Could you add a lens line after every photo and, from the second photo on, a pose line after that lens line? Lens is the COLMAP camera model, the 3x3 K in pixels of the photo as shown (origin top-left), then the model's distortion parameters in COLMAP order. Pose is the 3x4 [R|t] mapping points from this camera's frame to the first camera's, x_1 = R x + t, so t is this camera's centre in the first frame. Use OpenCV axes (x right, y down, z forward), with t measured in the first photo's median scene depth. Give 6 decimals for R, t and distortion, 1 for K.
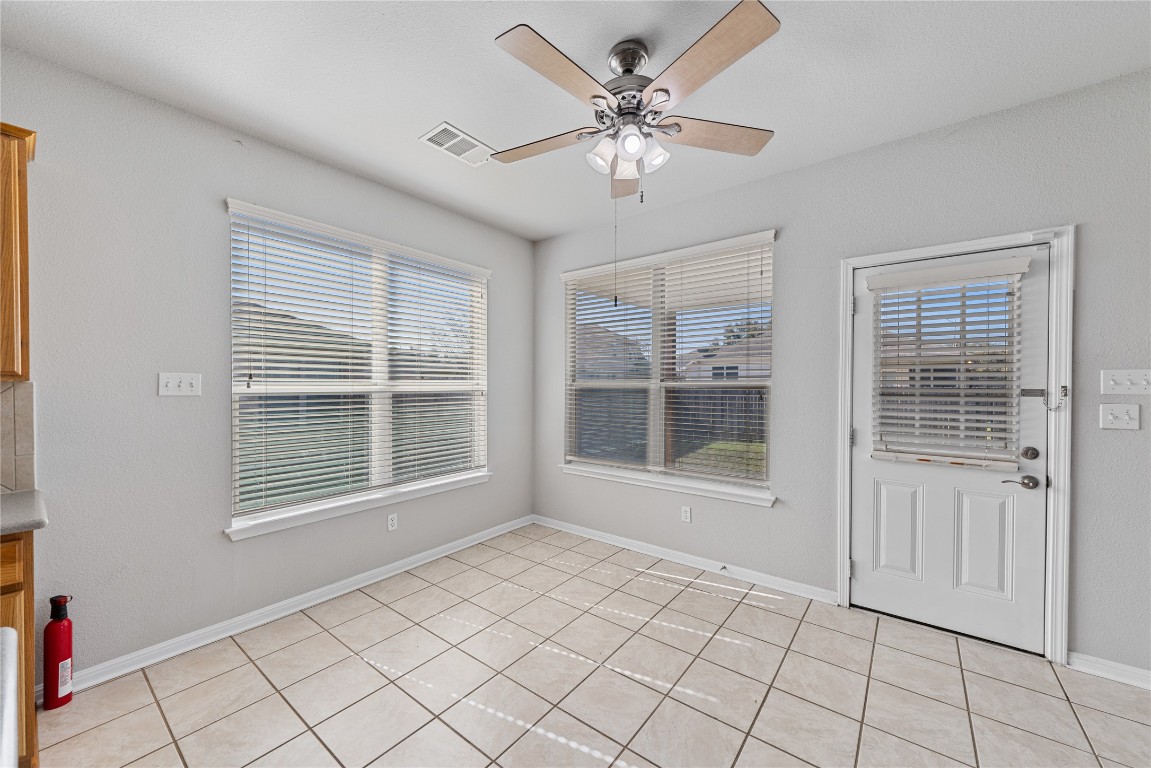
lens RADIAL K [[436.1, 0, 570.1], [0, 436.1, 387.5], [0, 0, 1]] dist [0.003472, -0.000327]
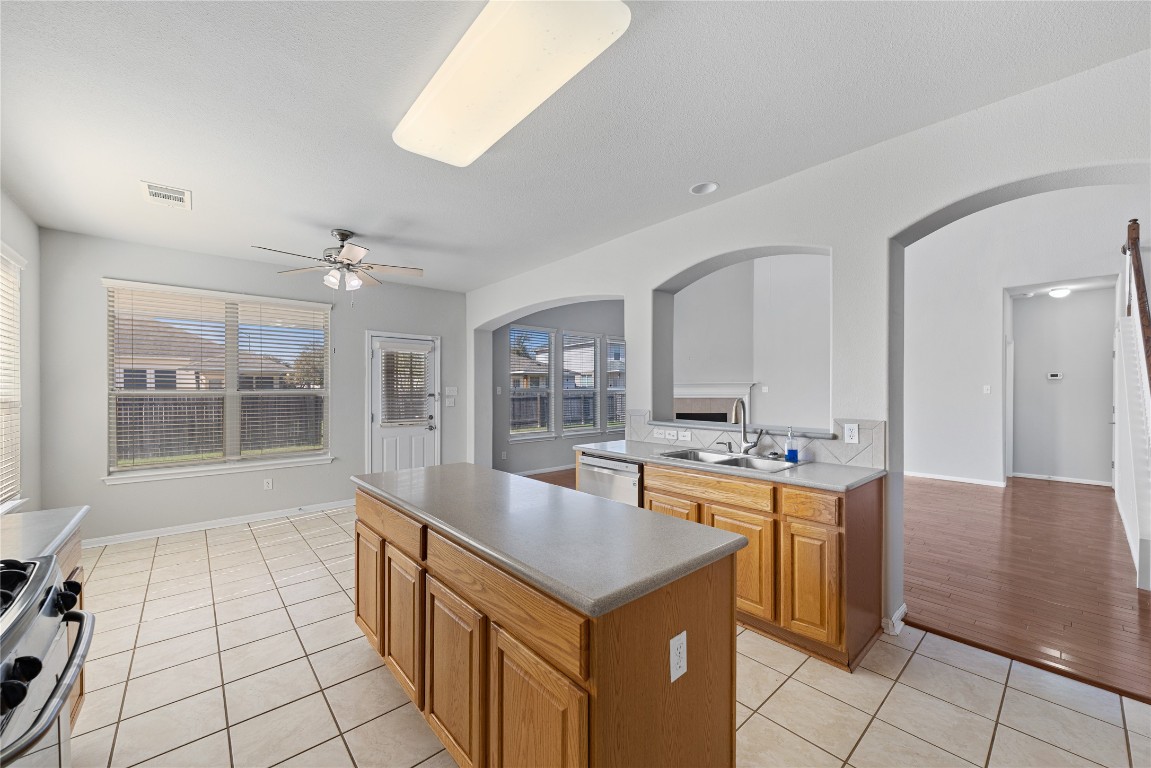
lens RADIAL K [[436.1, 0, 569.4], [0, 436.1, 390.7], [0, 0, 1]] dist [0.003472, -0.000327]
pose [[0.192740, 0.001370, 0.981249, -1.191901], [0.012275, 0.999917, -0.003807, 0.004750], [-0.981173, 0.012779, 0.192707, -0.303621]]
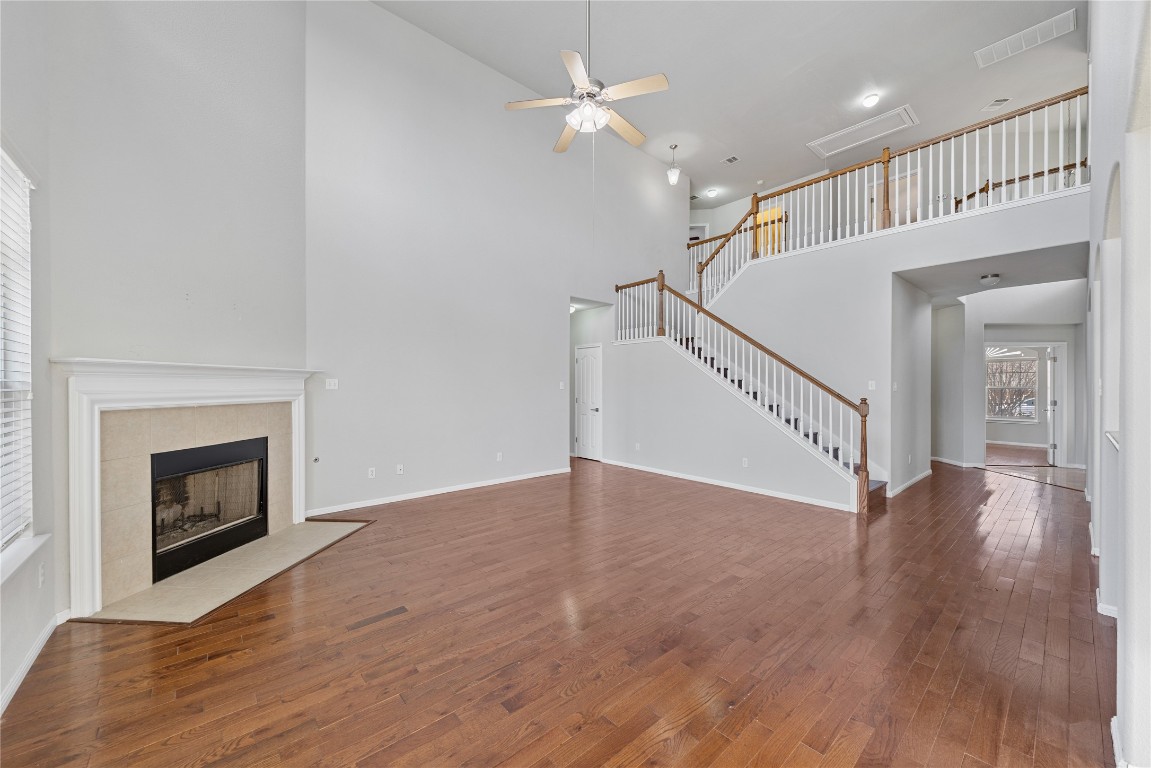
lens RADIAL K [[436.1, 0, 572.1], [0, 436.1, 383.9], [0, 0, 1]] dist [0.003472, -0.000327]
pose [[-0.982513, 0.000830, 0.186194, 0.998922], [0.001887, 0.999983, 0.005500, -0.006743], [-0.186186, 0.005755, -0.982498, 0.428247]]
